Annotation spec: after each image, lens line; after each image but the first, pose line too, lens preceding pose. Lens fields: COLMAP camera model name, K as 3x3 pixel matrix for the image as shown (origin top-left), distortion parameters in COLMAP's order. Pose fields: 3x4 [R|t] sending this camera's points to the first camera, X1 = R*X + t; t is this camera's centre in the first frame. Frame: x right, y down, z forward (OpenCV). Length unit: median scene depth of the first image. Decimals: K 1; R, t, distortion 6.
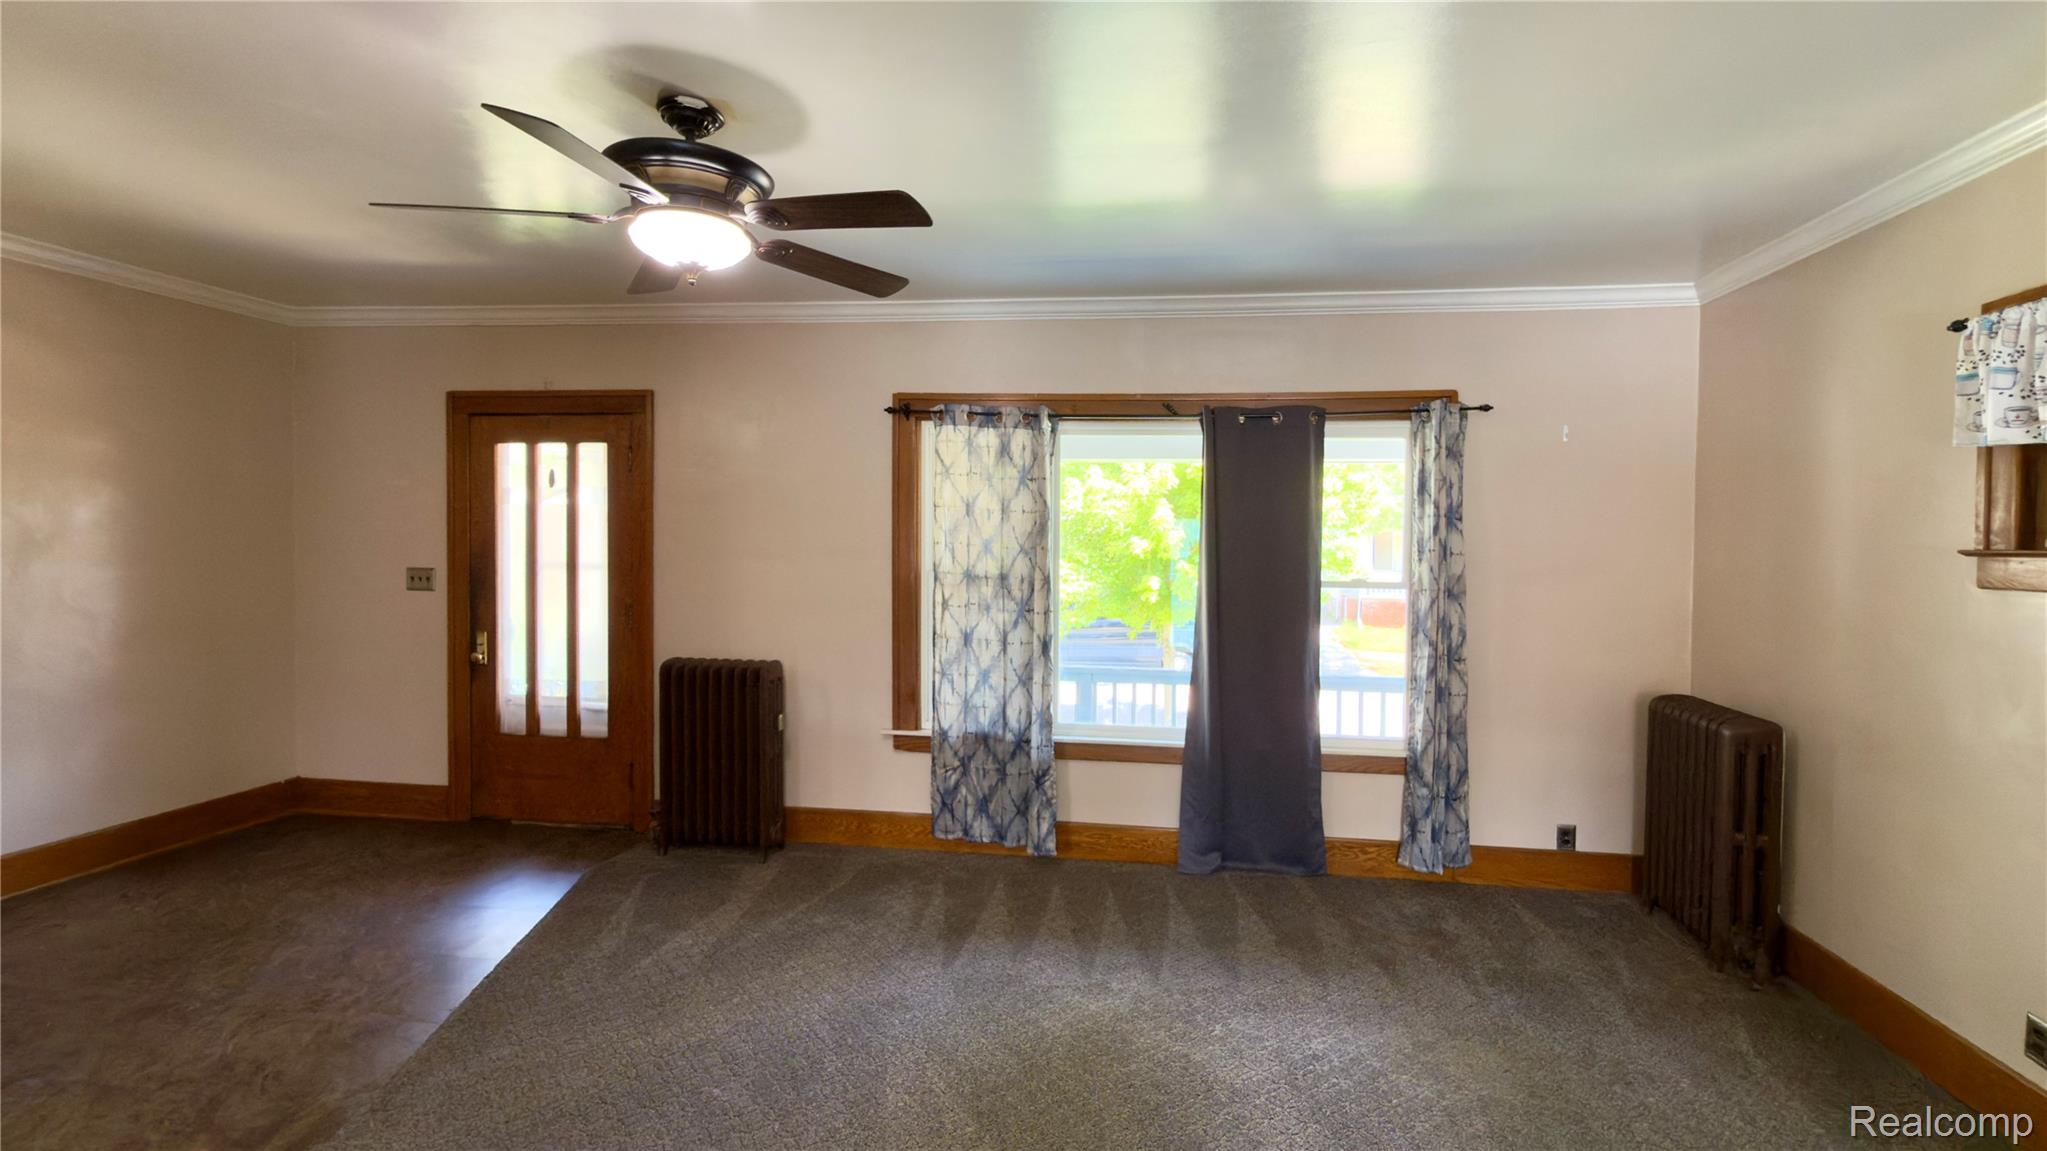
lens RADIAL K [[909.5, 0, 1021.7], [0, 909.5, 564.5], [0, 0, 1]] dist [0.000690, -0.000018]
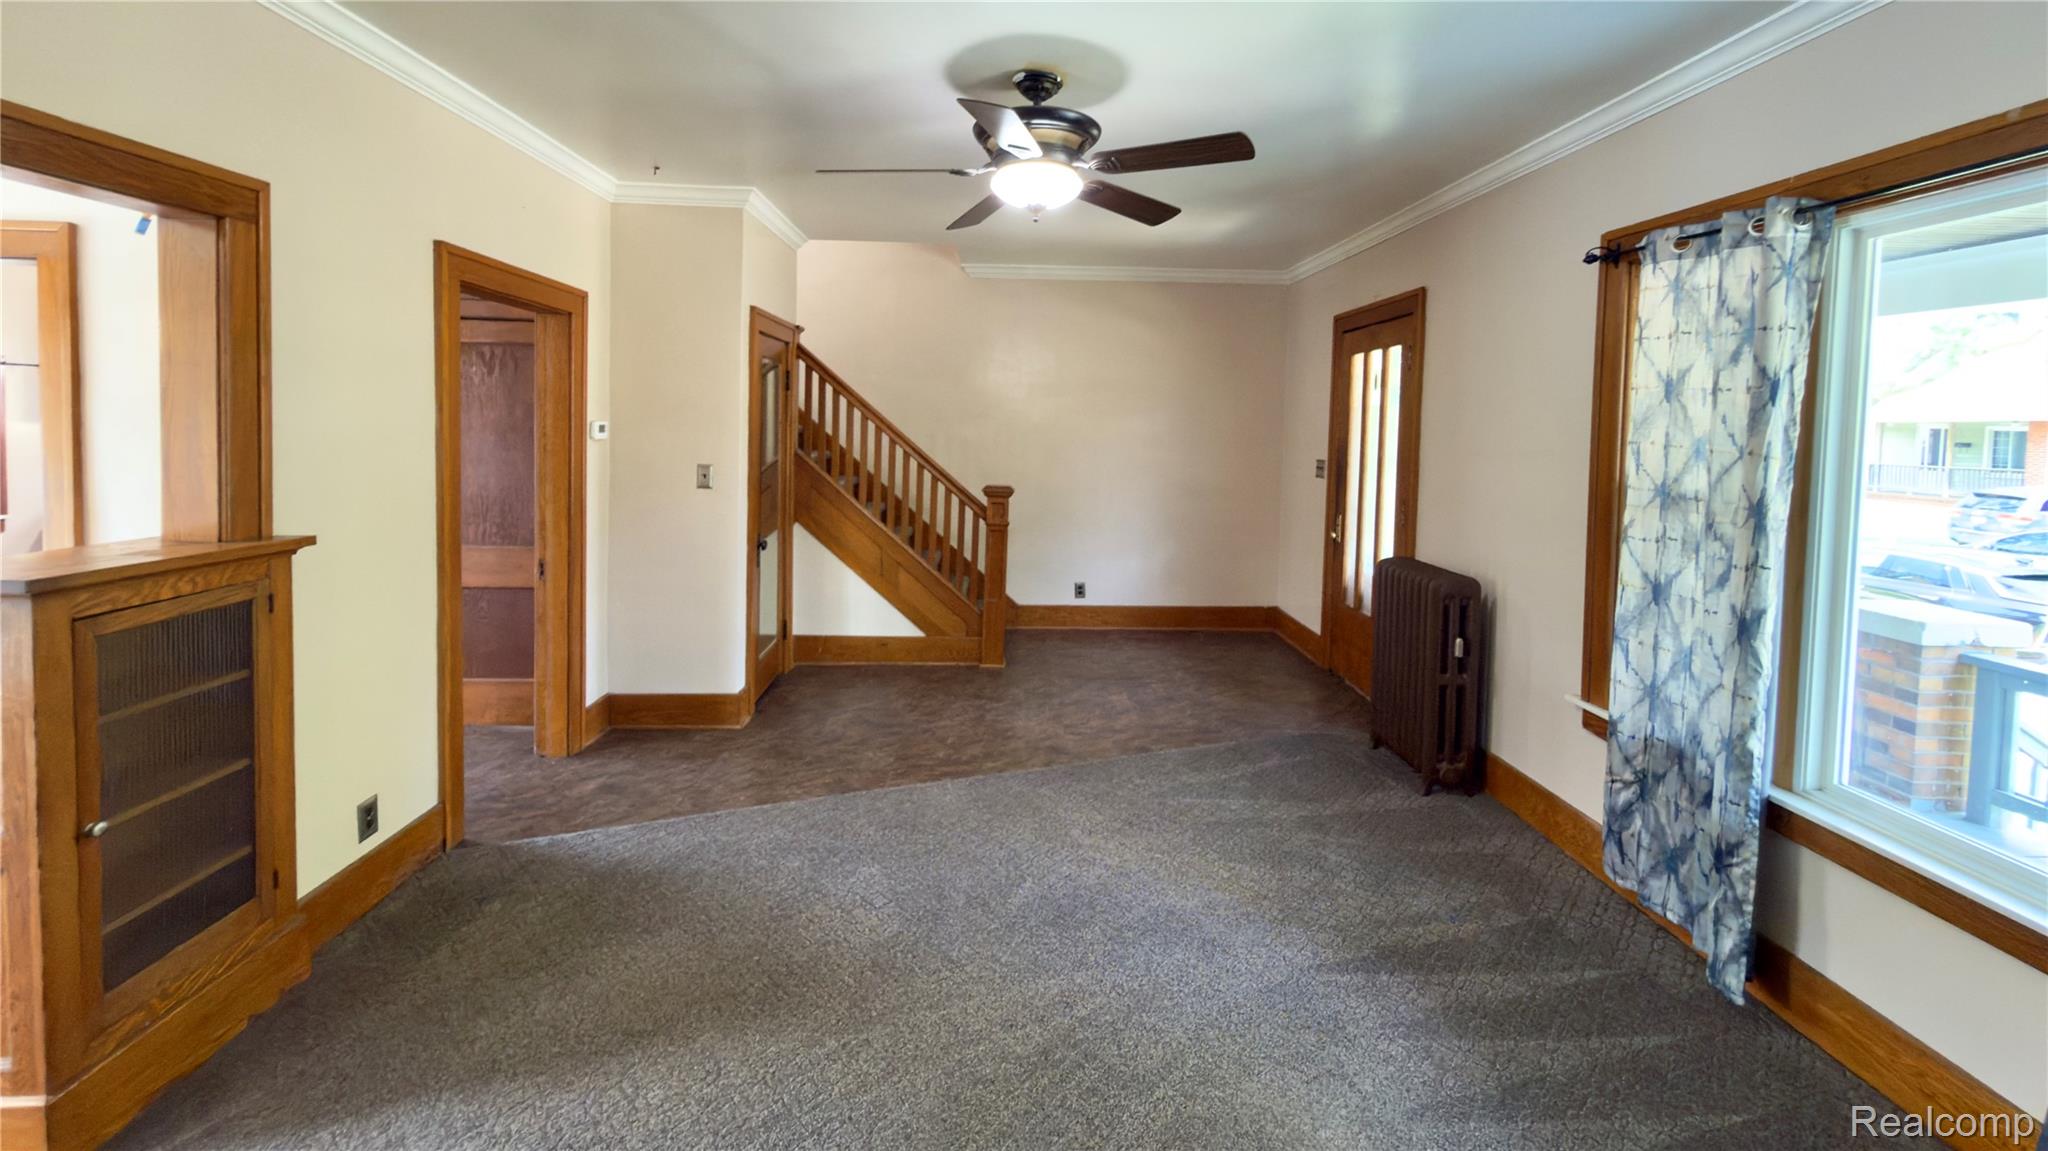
lens RADIAL K [[811.6, 0, 1022.0], [0, 811.6, 456.1], [0, 0, 1]] dist [0.001775, 0.000143]
pose [[0.189584, 0.026262, -0.981513, 0.420394], [-0.033655, 0.999229, 0.020235, -0.011085], [0.981287, 0.029197, 0.190322, 0.448413]]
